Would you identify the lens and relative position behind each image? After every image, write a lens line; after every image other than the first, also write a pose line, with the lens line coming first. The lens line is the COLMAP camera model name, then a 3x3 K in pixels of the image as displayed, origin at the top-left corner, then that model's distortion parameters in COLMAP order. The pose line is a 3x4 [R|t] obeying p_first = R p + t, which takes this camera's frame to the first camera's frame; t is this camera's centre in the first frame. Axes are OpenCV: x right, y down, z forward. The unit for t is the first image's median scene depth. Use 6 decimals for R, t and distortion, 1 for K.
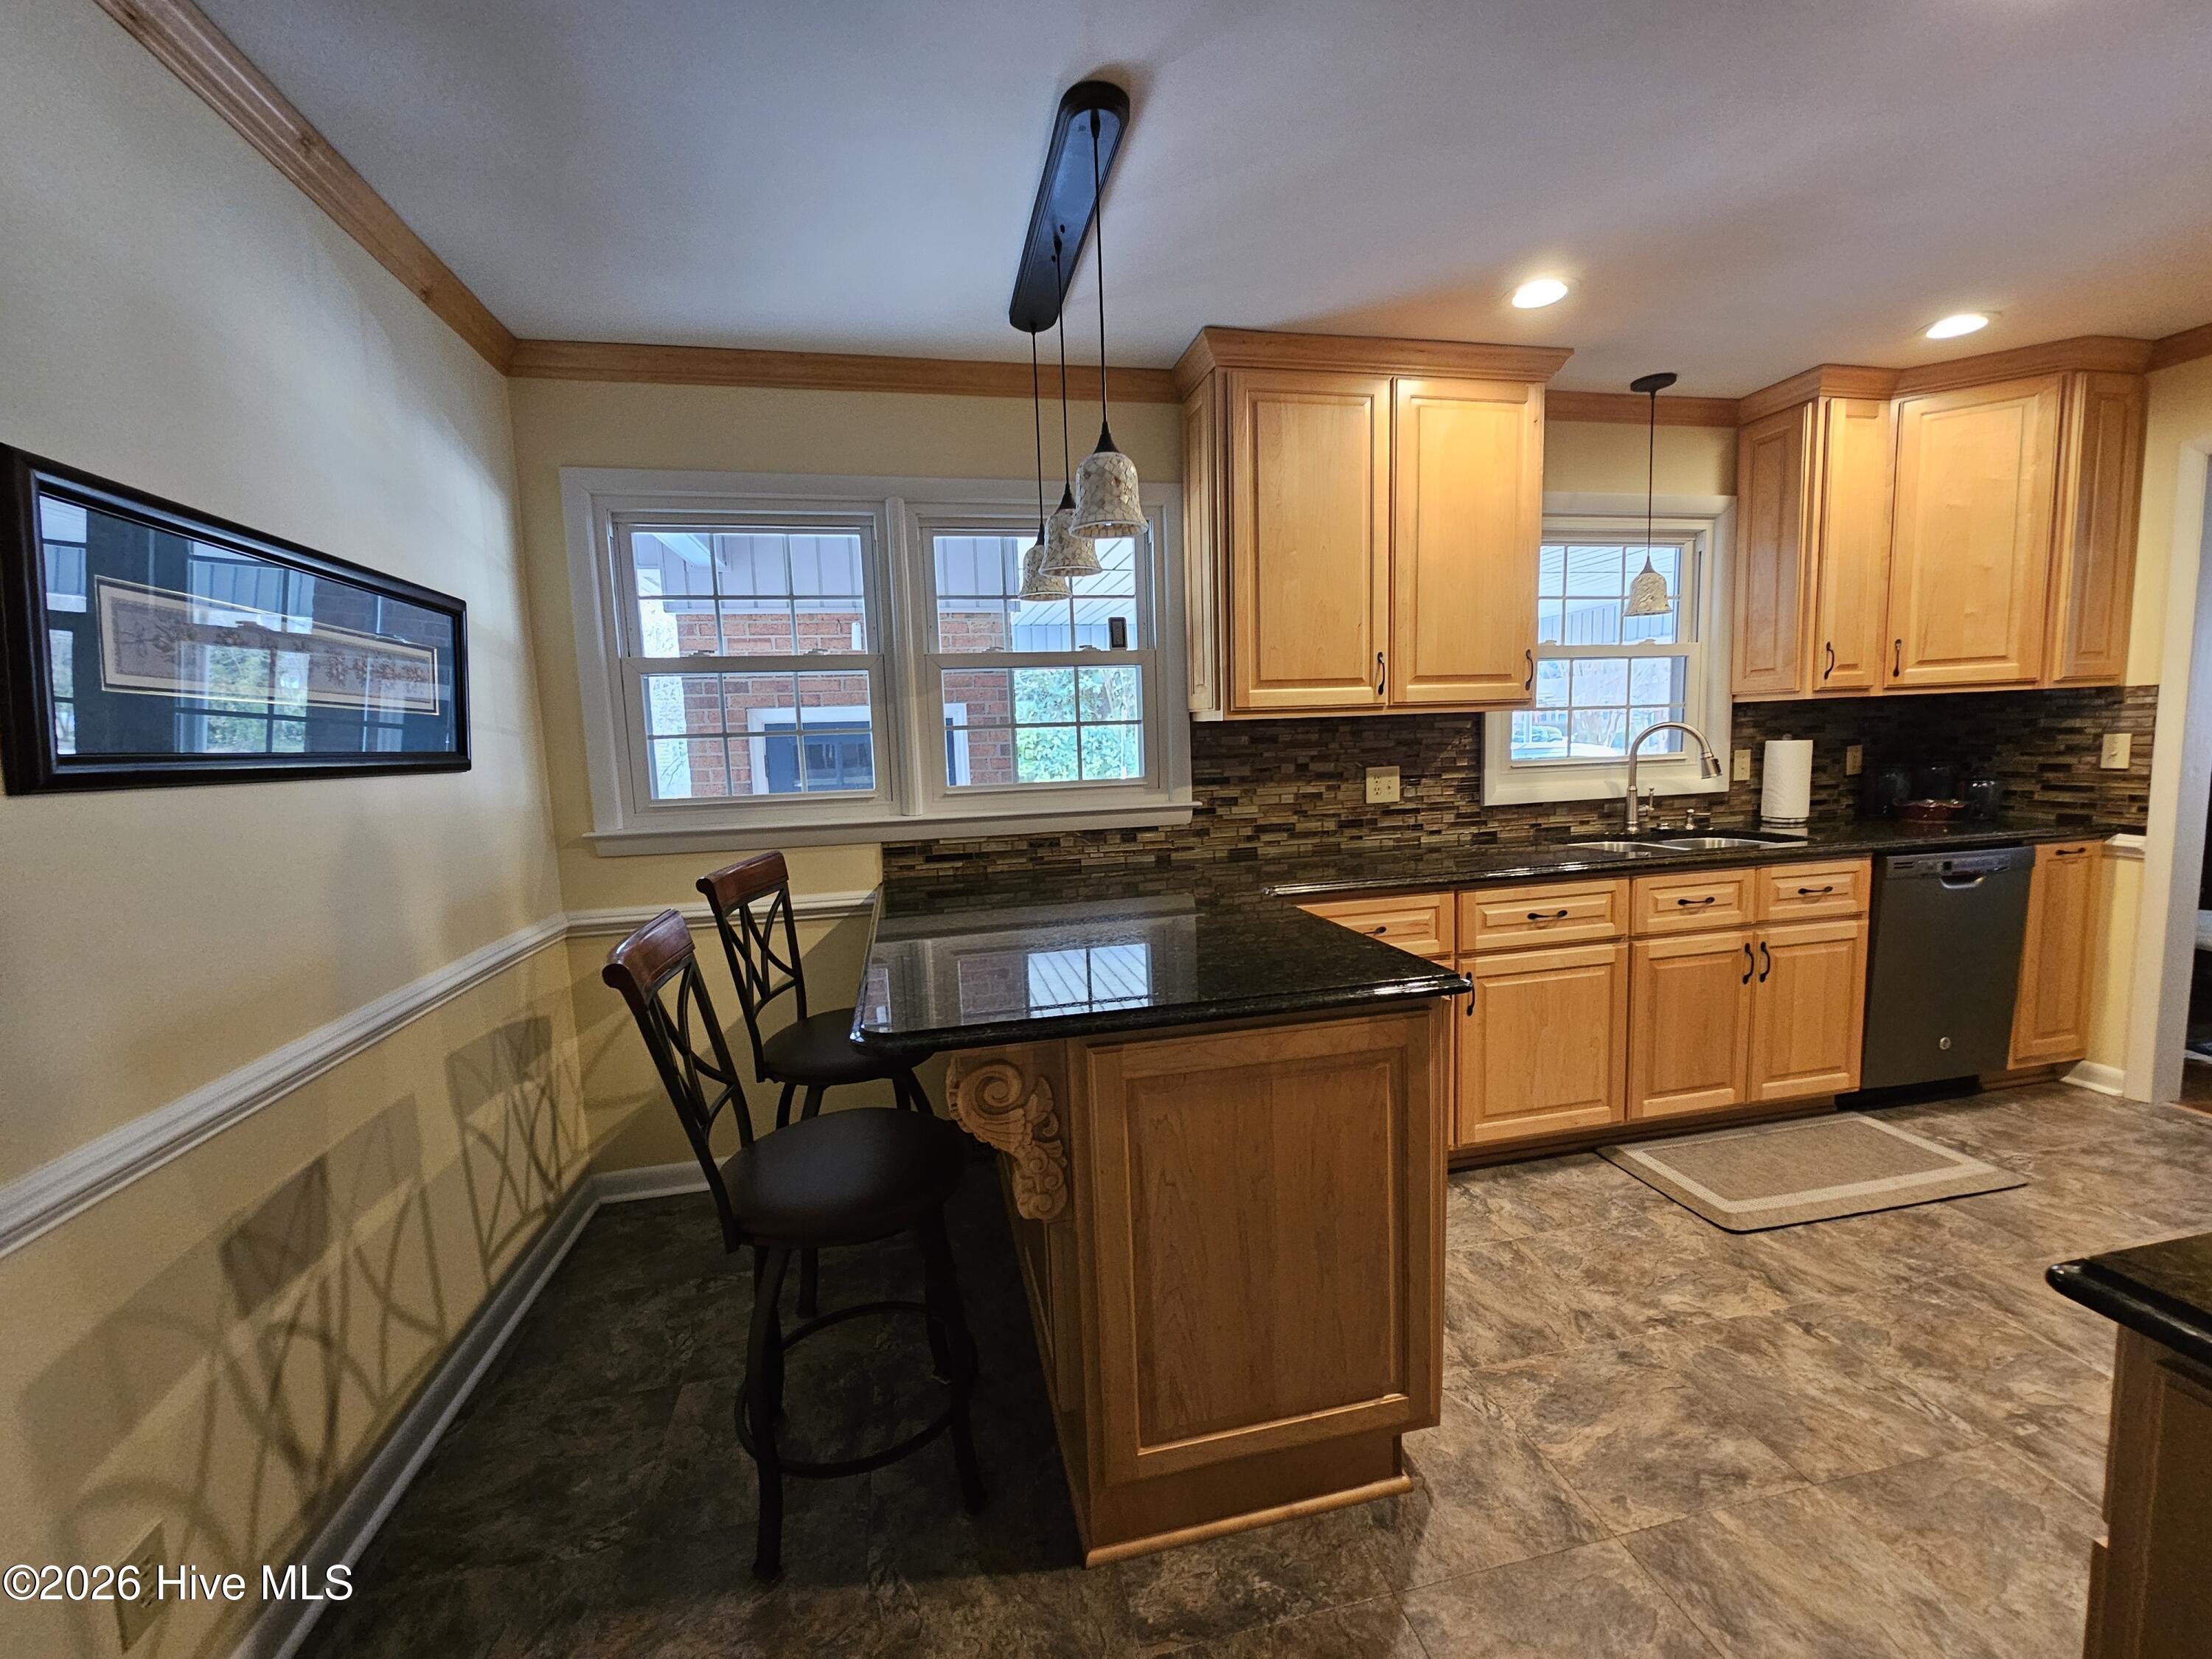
lens RADIAL K [[910.9, 0, 1107.2], [0, 910.9, 831.4], [0, 0, 1]] dist [0.001290, 0.000513]
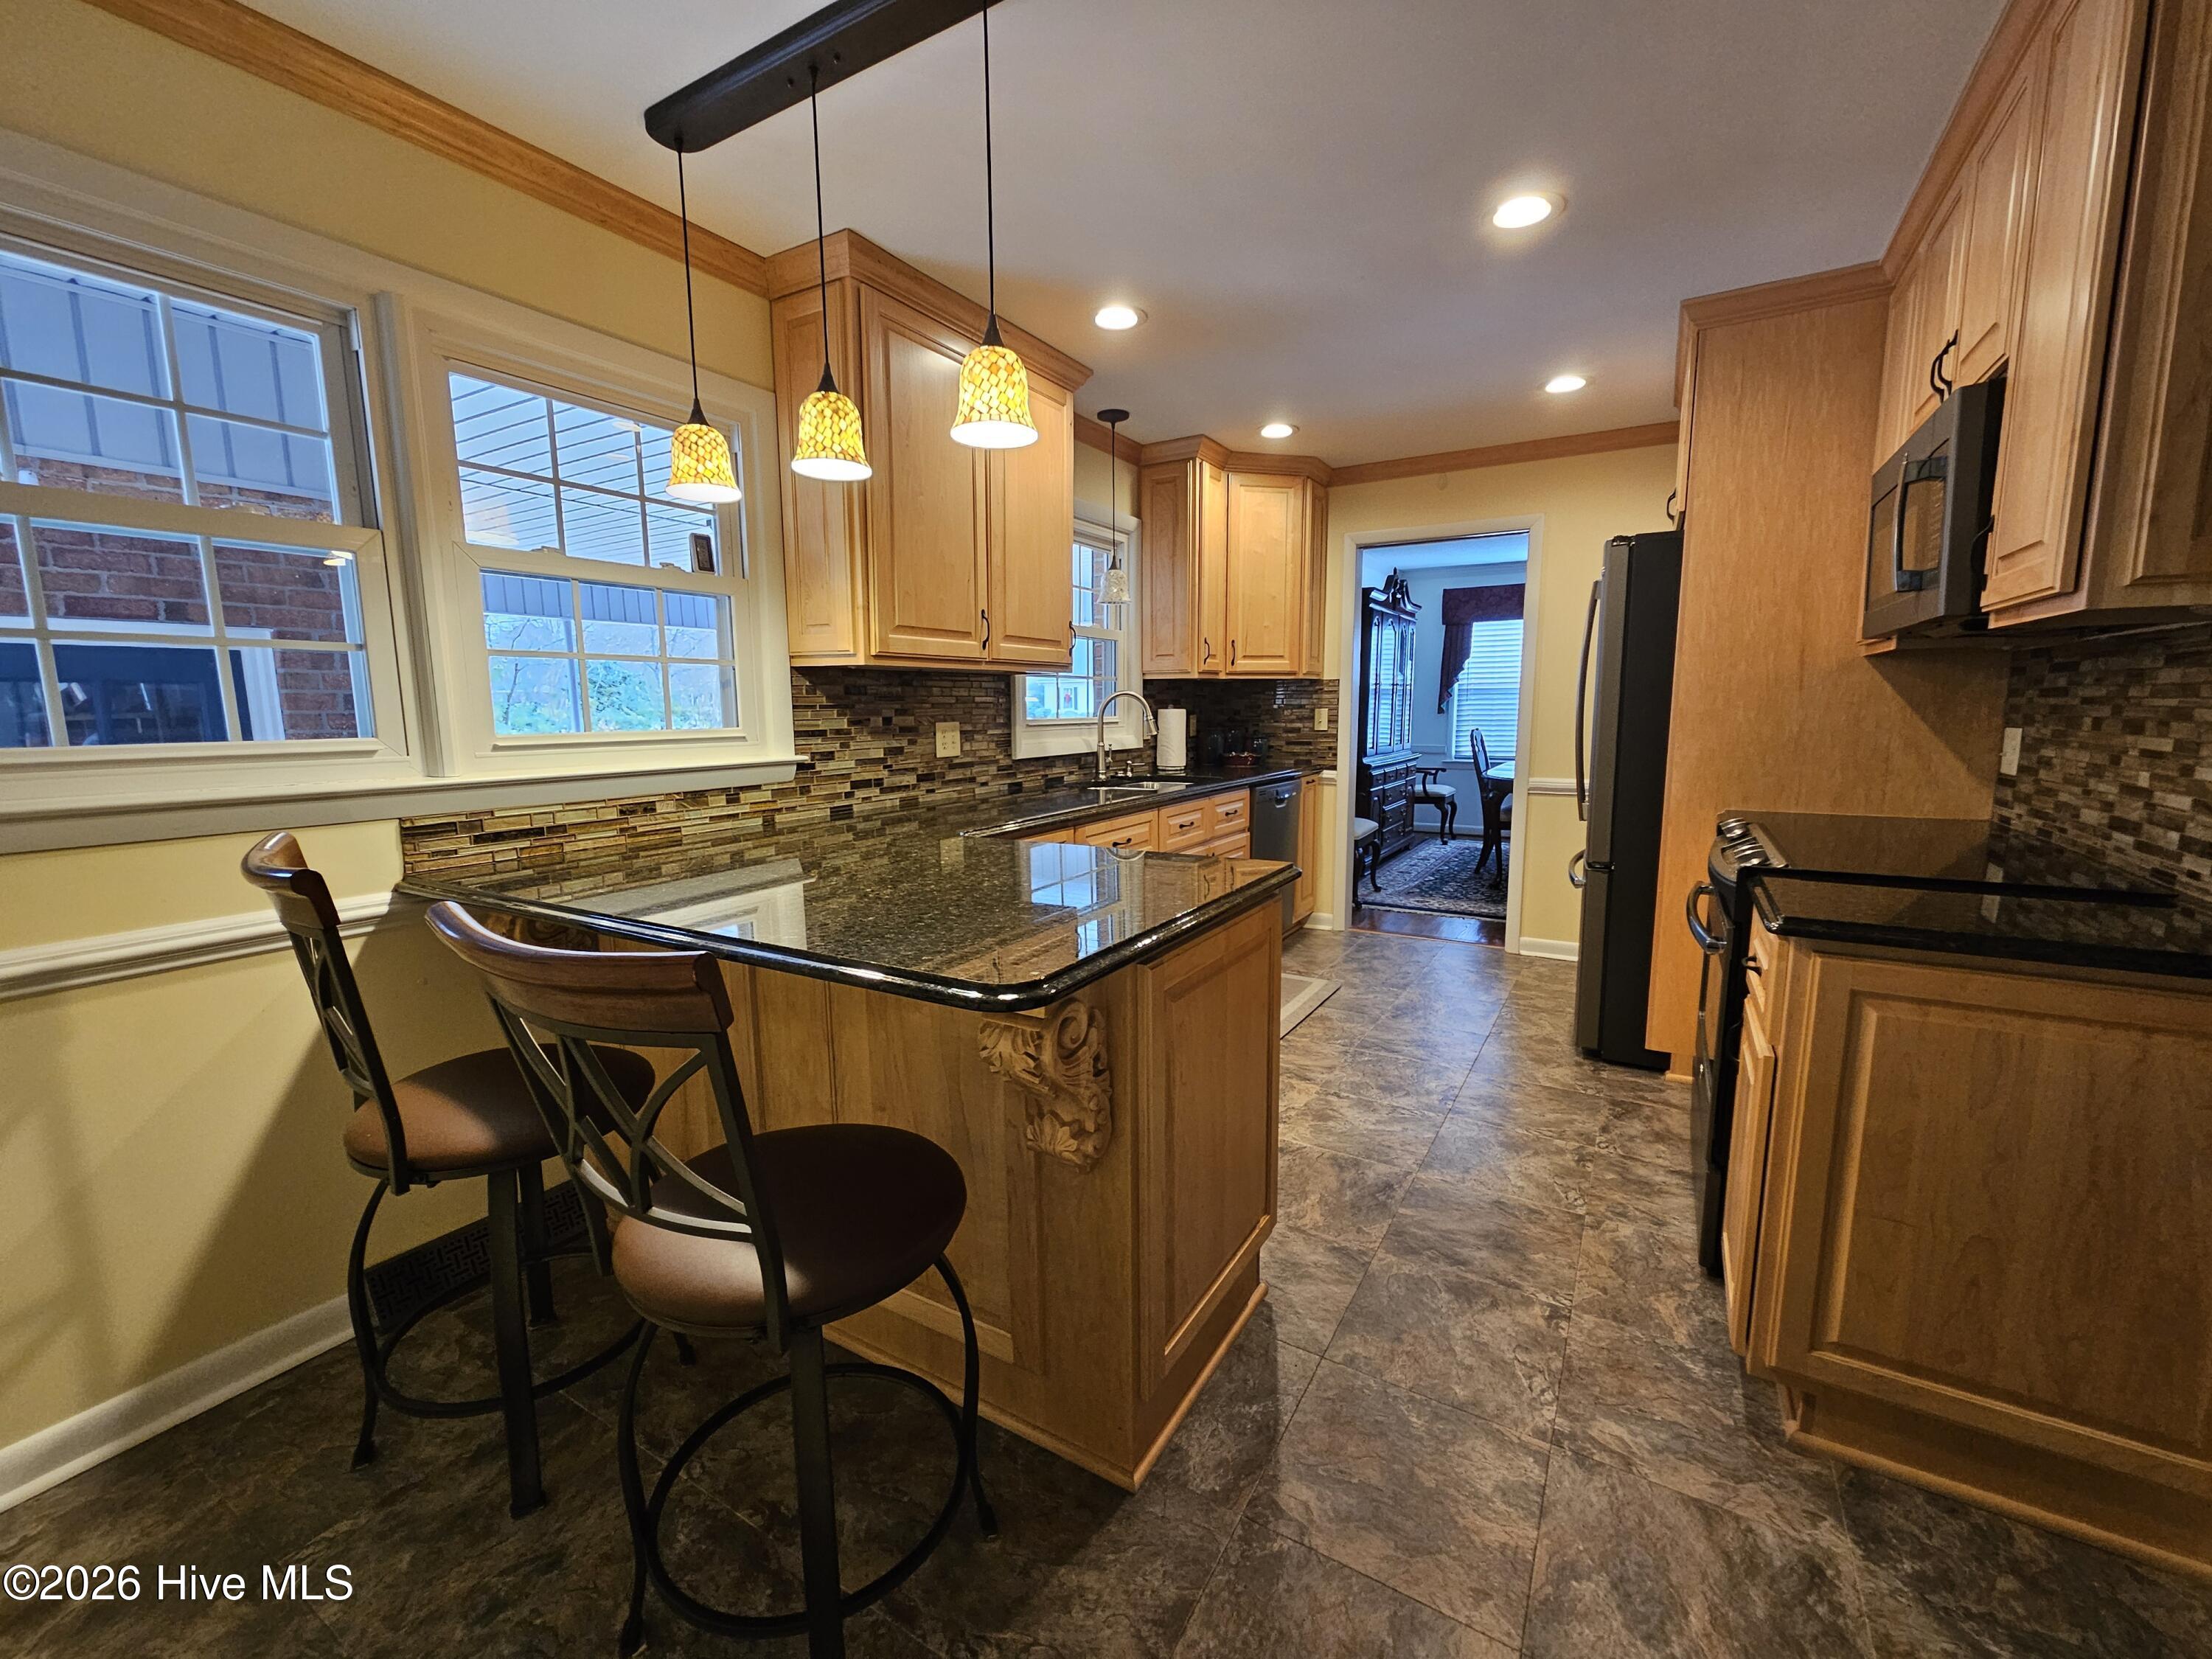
lens RADIAL K [[910.9, 0, 1108.6], [0, 910.9, 828.2], [0, 0, 1]] dist [0.001290, 0.000513]
pose [[0.687087, -0.067476, 0.723435, -0.345920], [0.058471, 0.997584, 0.037513, 0.022667], [-0.724219, 0.016525, 0.689372, 0.157650]]
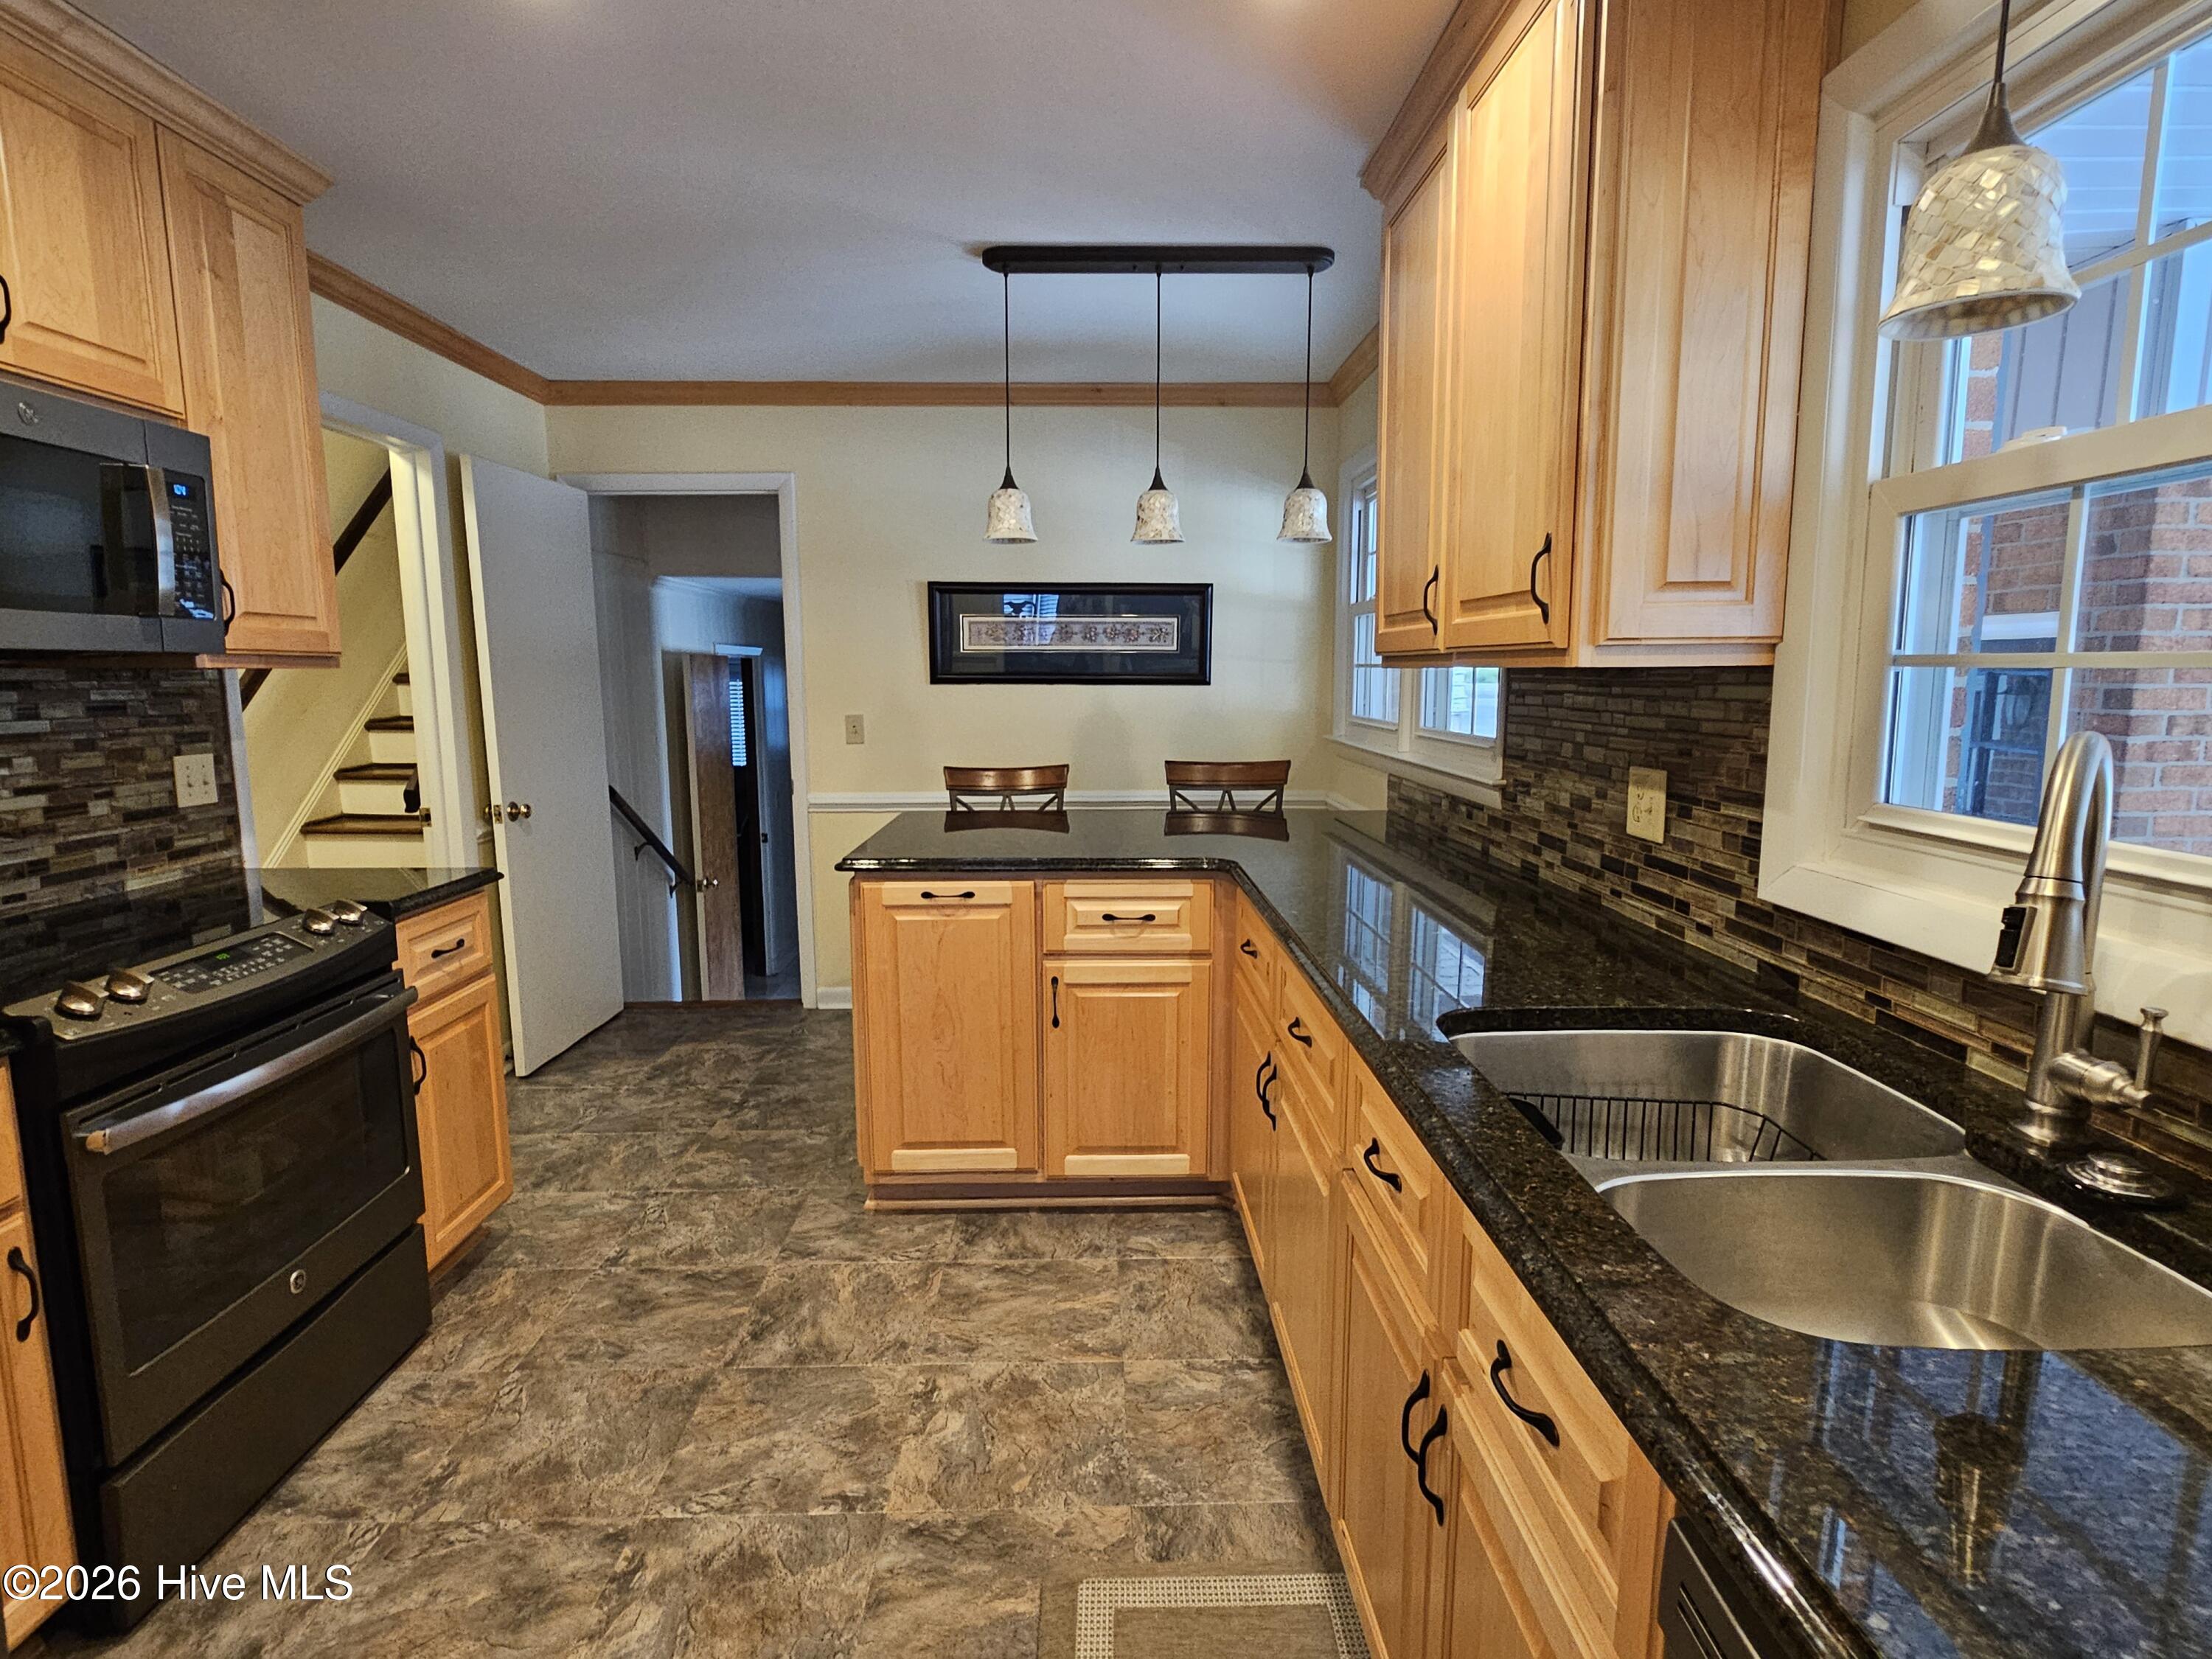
lens RADIAL K [[1134.9, 0, 1109.3], [0, 1134.9, 831.1], [0, 0, 1]] dist [-0.006665, -0.000741]
pose [[-0.190511, 0.175404, -0.965888, 1.009324], [-0.089818, 0.976667, 0.195077, -0.137632], [0.977568, 0.123918, -0.170311, 0.854161]]
